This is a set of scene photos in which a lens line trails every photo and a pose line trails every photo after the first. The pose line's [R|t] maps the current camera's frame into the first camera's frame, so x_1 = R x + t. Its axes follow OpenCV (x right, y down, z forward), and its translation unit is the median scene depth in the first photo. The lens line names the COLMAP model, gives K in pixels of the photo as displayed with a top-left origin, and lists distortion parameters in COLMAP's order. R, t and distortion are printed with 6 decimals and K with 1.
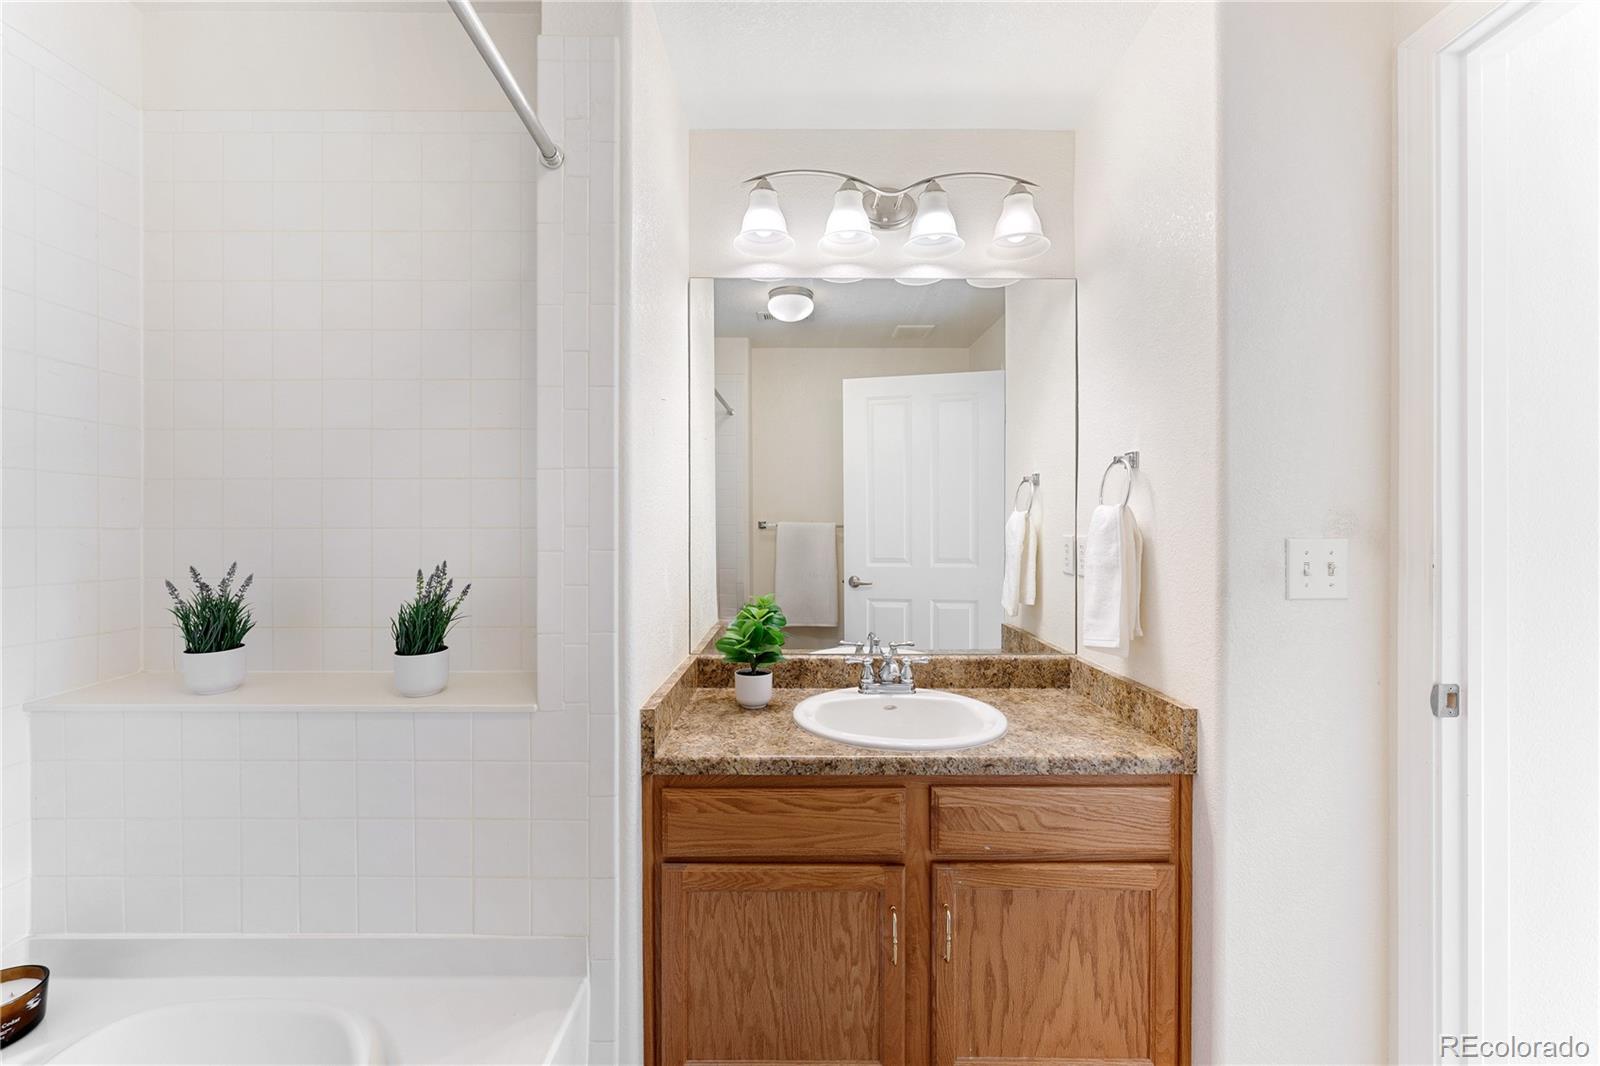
lens RADIAL K [[637.6, 0, 800.3], [0, 637.6, 534.6], [0, 0, 1]] dist [0.000554, -0.000264]
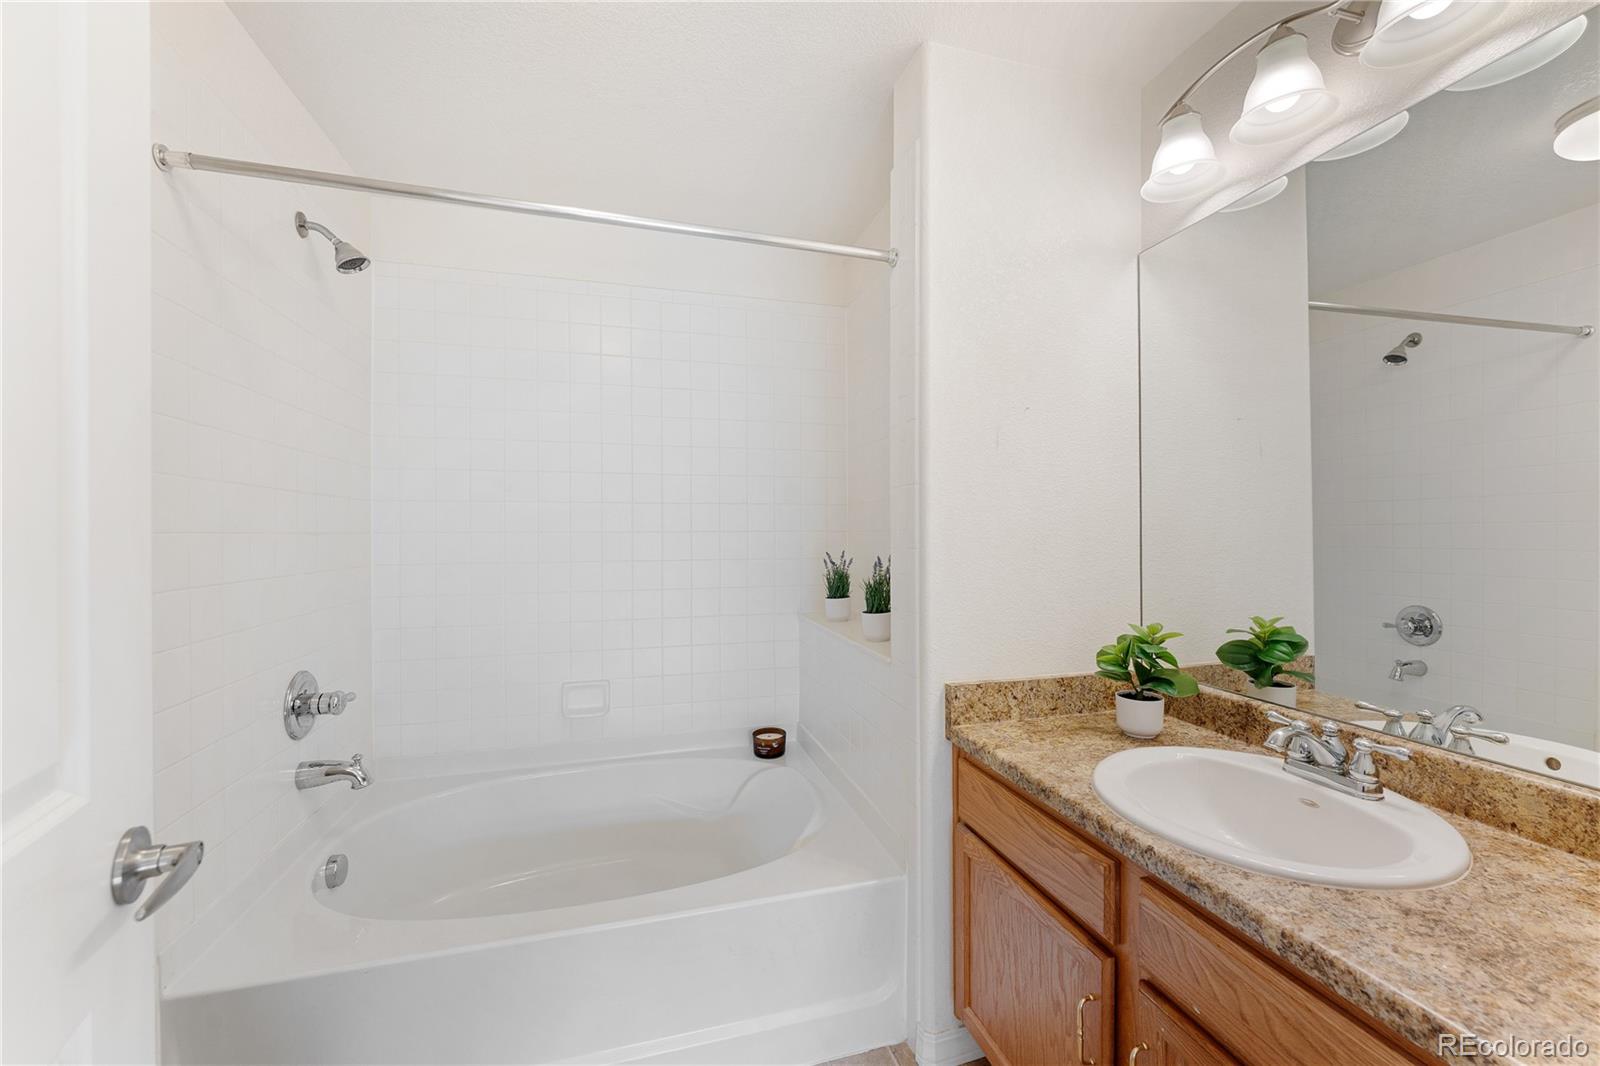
lens RADIAL K [[637.6, 0, 804.4], [0, 637.6, 533.5], [0, 0, 1]] dist [0.000554, -0.000264]
pose [[0.264937, 0.001185, -0.964265, 0.812759], [0.000861, 0.999999, 0.001466, -0.007712], [0.964265, -0.001219, 0.264936, 0.421582]]
